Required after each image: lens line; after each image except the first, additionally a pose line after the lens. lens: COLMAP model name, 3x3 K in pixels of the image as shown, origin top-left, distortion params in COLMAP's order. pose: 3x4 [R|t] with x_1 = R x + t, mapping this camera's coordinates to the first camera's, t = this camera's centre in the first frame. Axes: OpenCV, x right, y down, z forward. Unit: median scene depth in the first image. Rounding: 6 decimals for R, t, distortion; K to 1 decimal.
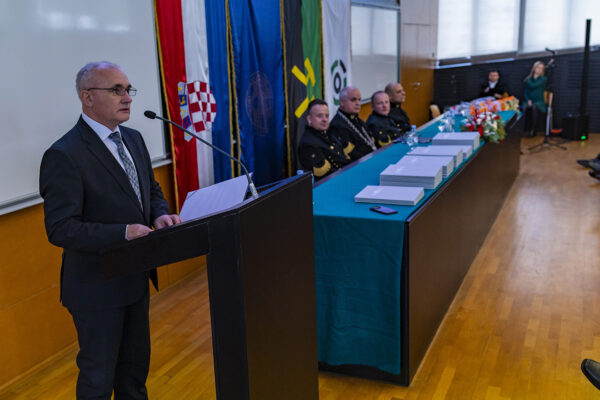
lens RADIAL K [[657.3, 0, 301.4], [0, 657.3, 198.4], [0, 0, 1]] dist [-0.002264, 0.000000]
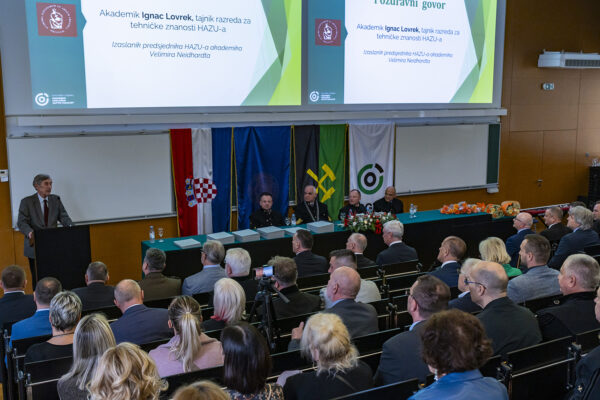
lens RADIAL K [[657.3, 0, 304.5], [0, 657.3, 198.7], [0, 0, 1]] dist [-0.002264, 0.000000]
pose [[0.785003, 0.121384, -0.607483, 1.221931], [-0.161192, 0.986861, -0.011106, -0.133156], [0.598153, 0.106640, 0.794255, -0.378082]]
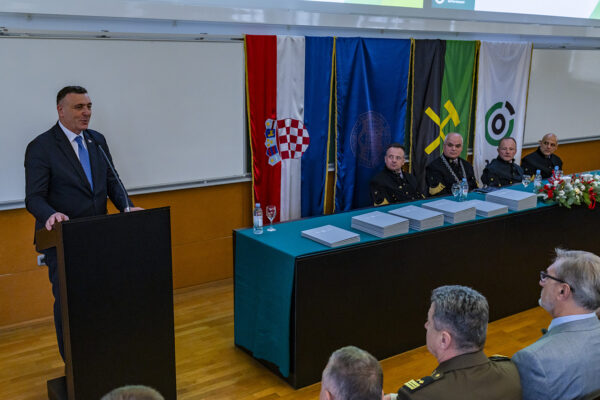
lens RADIAL K [[657.3, 0, 302.4], [0, 657.3, 196.7], [0, 0, 1]] dist [-0.002264, 0.000000]
pose [[0.852442, 0.158172, -0.498321, 0.467990], [-0.160183, 0.986315, 0.039052, -0.078705], [0.497678, 0.046533, 0.866113, -0.054587]]
